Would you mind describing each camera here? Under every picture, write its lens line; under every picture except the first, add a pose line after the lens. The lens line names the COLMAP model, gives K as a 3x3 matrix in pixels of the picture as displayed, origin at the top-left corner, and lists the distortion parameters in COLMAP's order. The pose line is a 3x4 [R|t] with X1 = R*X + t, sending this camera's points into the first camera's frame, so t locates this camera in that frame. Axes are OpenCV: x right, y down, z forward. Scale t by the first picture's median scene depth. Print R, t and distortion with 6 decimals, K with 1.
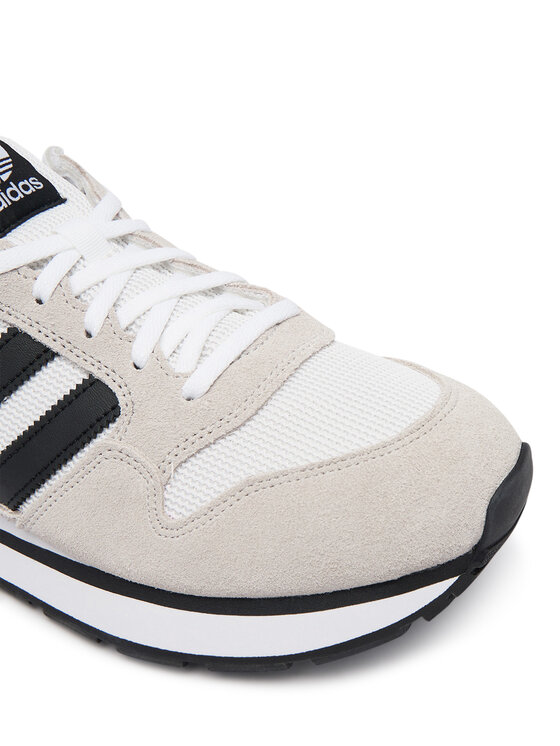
lens RADIAL K [[821.7, 0, 281.7], [0, 821.7, 372.1], [0, 0, 1]] dist [-0.117577, 0.000000]
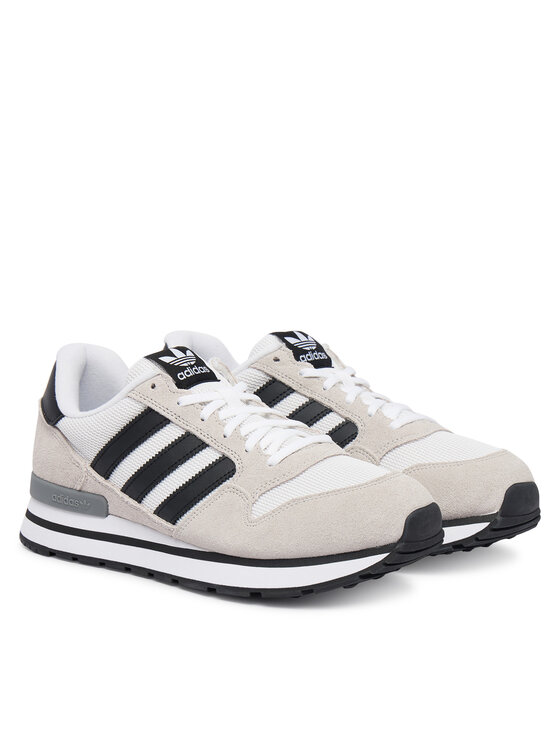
lens RADIAL K [[1932.1, 0, 280.2], [0, 1932.1, 372.7], [0, 0, 1]] dist [0.109251, 0.000000]
pose [[0.983940, 0.056444, -0.169339, 0.706288], [-0.117488, 0.919002, -0.376340, 1.609102], [0.134381, 0.390191, 0.910875, -3.435802]]
